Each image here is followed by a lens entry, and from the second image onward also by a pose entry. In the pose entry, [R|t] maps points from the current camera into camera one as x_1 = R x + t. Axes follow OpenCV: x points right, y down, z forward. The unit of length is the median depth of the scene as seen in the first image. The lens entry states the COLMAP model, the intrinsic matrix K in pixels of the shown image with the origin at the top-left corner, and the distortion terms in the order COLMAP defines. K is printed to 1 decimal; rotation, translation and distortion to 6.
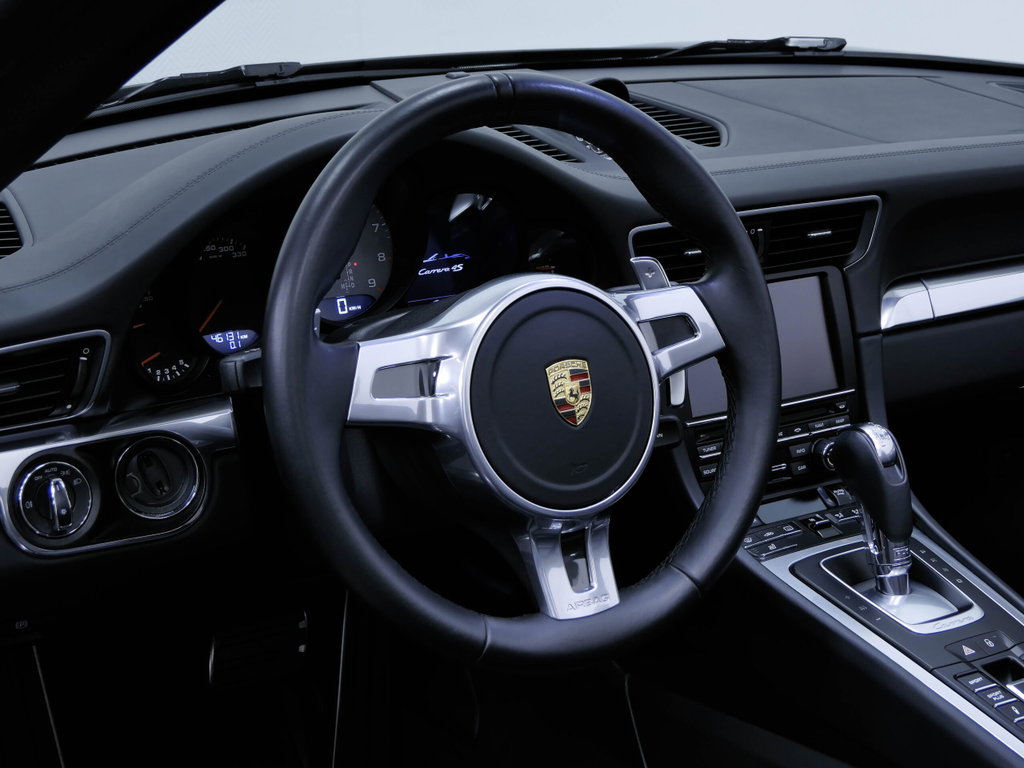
lens RADIAL K [[1968.5, 0, 512.0], [0, 1968.5, 384.0], [0, 0, 1]] dist [-0.011898, 0.213421]
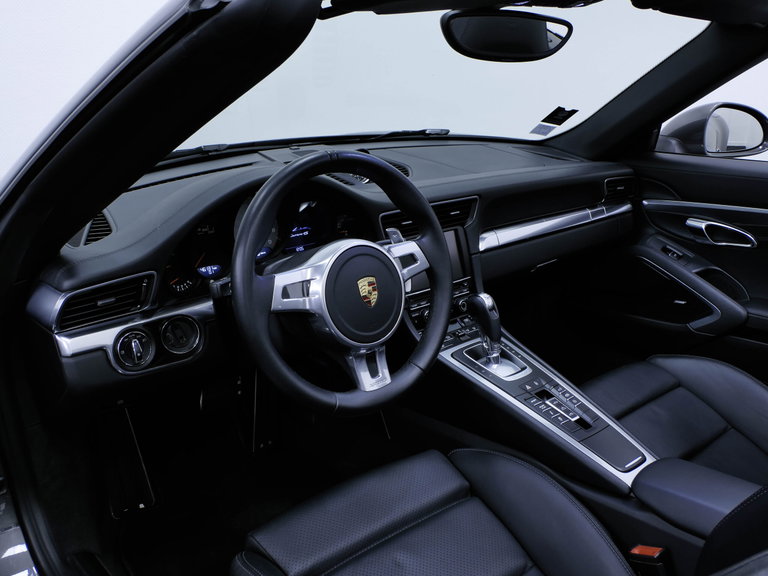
lens RADIAL K [[743.9, 0, 384.0], [0, 743.9, 288.0], [0, 0, 1]] dist [0.001235, -0.002225]
pose [[0.992548, -0.040765, 0.114833, -0.044766], [0.036461, 0.998560, 0.039341, -0.029235], [-0.116271, -0.034861, 0.992606, 0.135410]]
